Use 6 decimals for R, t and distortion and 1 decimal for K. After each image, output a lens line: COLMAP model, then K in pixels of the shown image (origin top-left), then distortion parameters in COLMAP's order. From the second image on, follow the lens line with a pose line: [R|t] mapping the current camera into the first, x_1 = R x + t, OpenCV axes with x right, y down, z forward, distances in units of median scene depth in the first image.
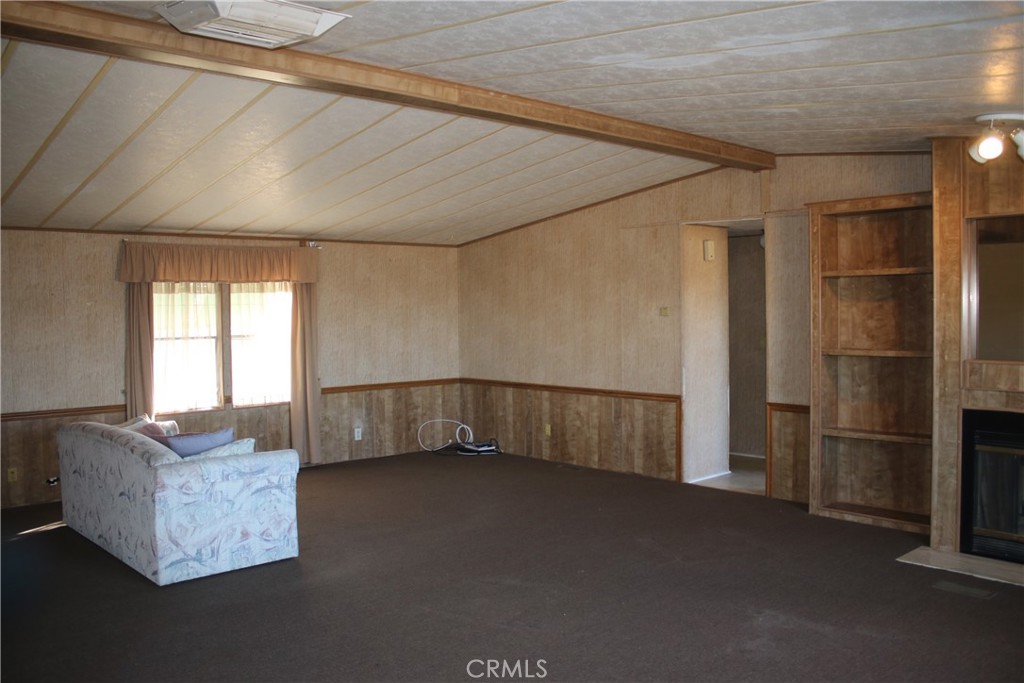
lens RADIAL K [[842.3, 0, 505.5], [0, 842.3, 334.2], [0, 0, 1]] dist [-0.164677, 0.140719]
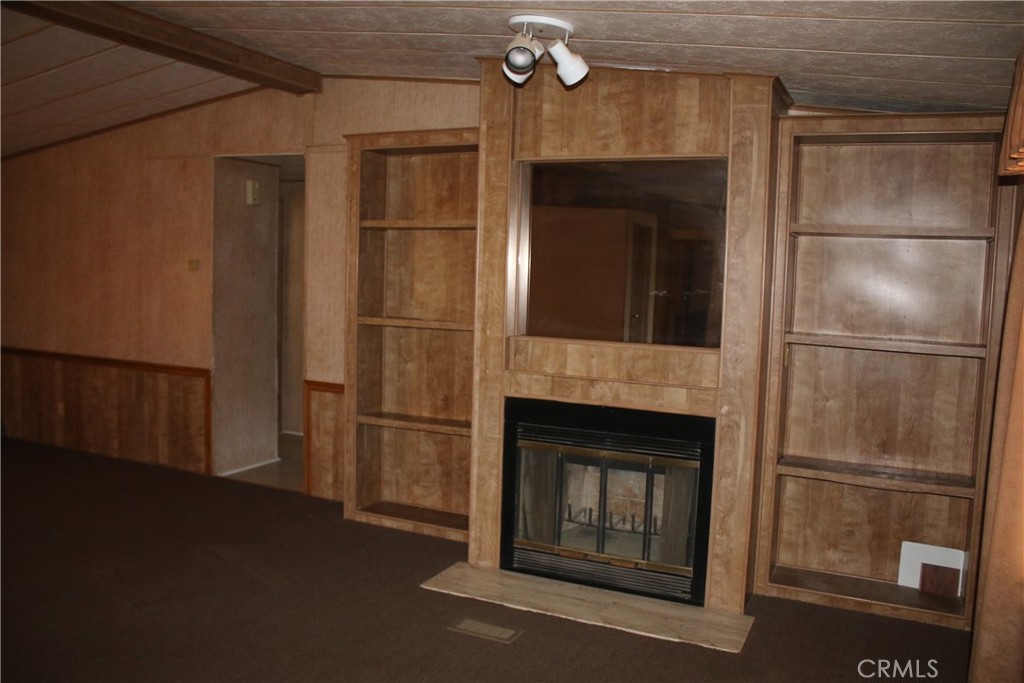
lens RADIAL K [[842.3, 0, 501.5], [0, 842.3, 332.1], [0, 0, 1]] dist [-0.164677, 0.140719]
pose [[0.918913, 0.008102, 0.394377, 0.186314], [-0.028064, 0.998598, 0.044875, -0.008000], [-0.393461, -0.052304, 0.917852, 0.187764]]
